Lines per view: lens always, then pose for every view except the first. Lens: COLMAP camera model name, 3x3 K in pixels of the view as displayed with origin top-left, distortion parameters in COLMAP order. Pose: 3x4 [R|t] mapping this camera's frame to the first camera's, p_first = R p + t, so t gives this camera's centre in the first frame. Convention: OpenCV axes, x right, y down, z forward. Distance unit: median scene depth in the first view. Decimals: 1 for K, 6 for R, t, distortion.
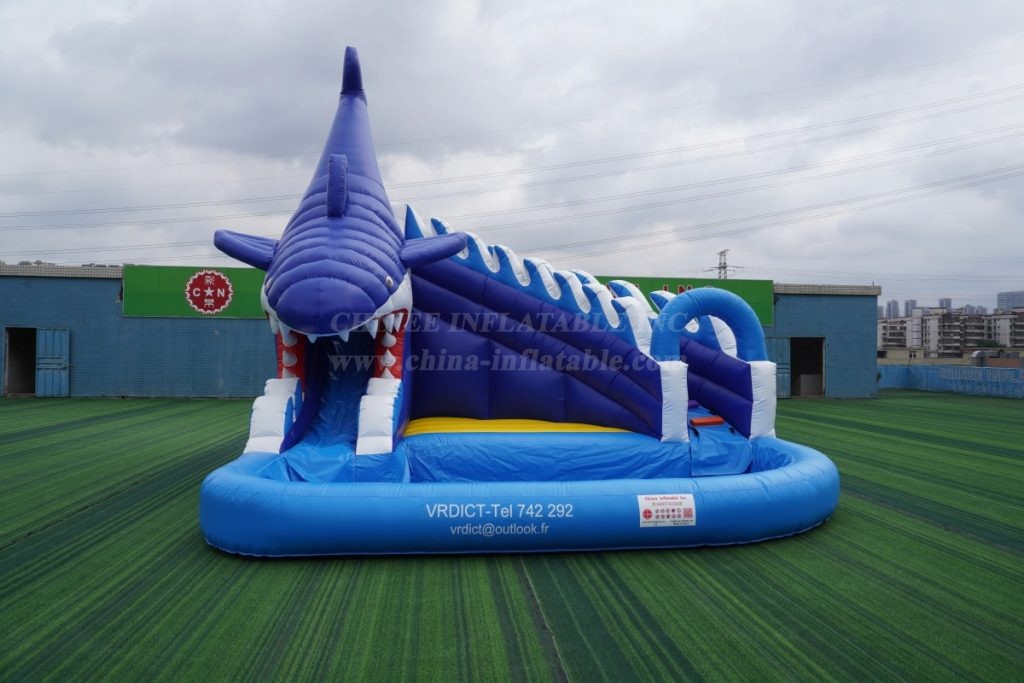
lens RADIAL K [[675.5, 0, 527.9], [0, 675.5, 338.1], [0, 0, 1]] dist [-0.005874, 0.002668]
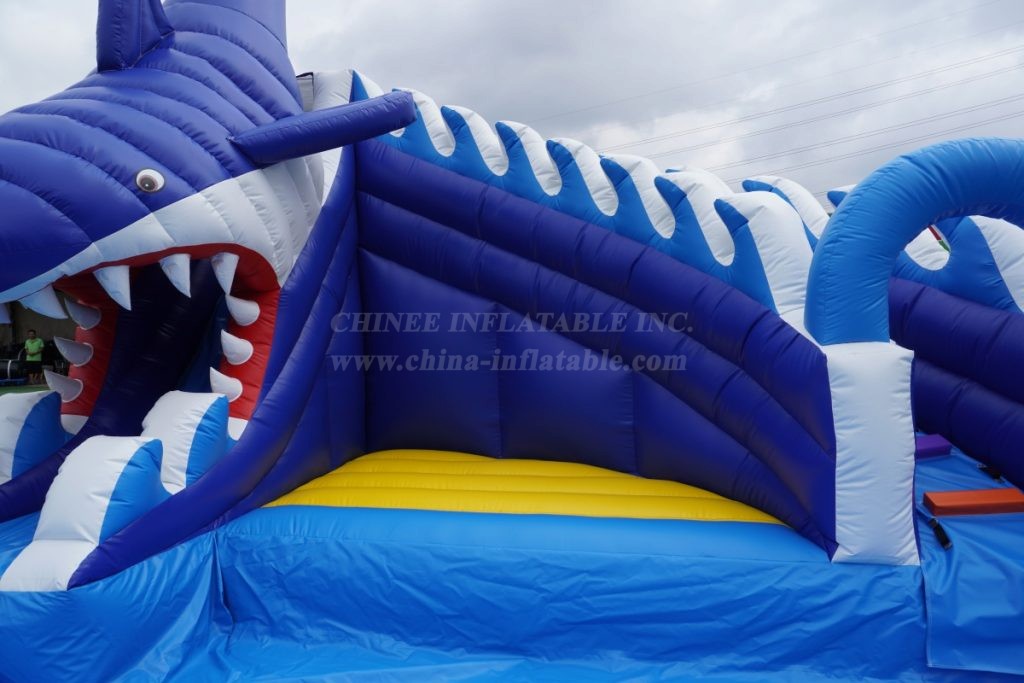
lens RADIAL K [[675.5, 0, 527.9], [0, 675.5, 338.1], [0, 0, 1]] dist [-0.005874, 0.002668]
pose [[0.948397, -0.020846, -0.316398, 0.156757], [0.033854, 0.998790, 0.035673, 0.012154], [0.315272, -0.044543, 0.947955, 0.597325]]
